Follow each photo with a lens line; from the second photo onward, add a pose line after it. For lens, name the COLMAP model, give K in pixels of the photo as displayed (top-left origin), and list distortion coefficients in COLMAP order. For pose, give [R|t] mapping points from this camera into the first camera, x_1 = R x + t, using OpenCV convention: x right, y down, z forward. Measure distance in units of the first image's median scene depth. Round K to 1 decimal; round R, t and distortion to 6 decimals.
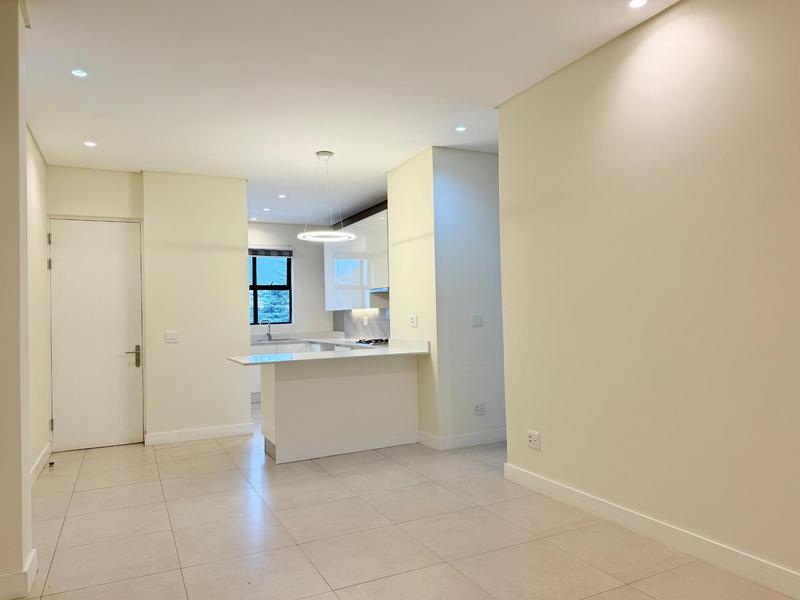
lens RADIAL K [[563.6, 0, 402.4], [0, 563.6, 300.7], [0, 0, 1]] dist [0.073470, -0.092412]
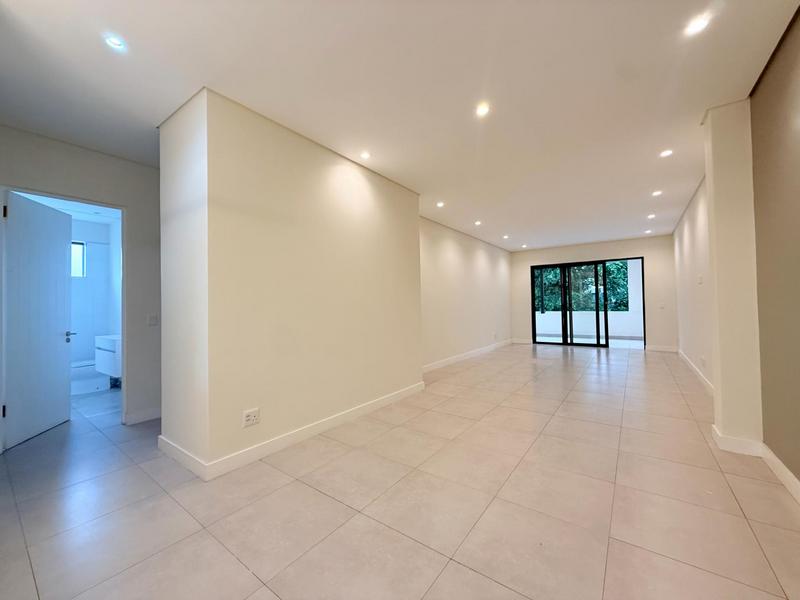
lens RADIAL K [[319.9, 0, 396.4], [0, 319.9, 300.5], [0, 0, 1]] dist [-0.000852, 0.000099]
pose [[-0.456352, 0.042656, 0.888776, -0.487342], [0.001095, 0.998876, -0.047377, 0.044850], [-0.889799, -0.020647, -0.455886, 1.064861]]
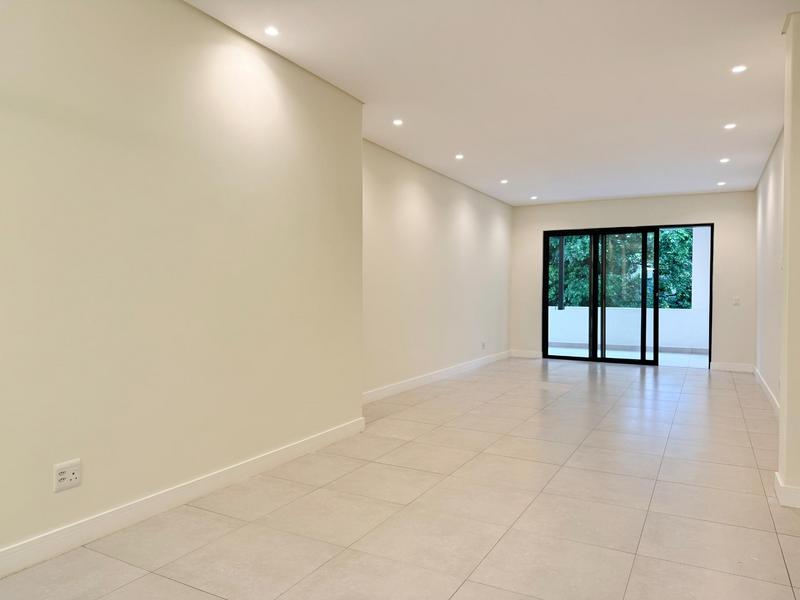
lens RADIAL K [[563.6, 0, 402.4], [0, 563.6, 300.7], [0, 0, 1]] dist [0.073470, -0.092412]
pose [[-0.584115, 0.004215, 0.811660, -0.549805], [-0.017512, 0.999688, -0.017794, 0.049035], [-0.811482, -0.024608, -0.583859, 1.104948]]
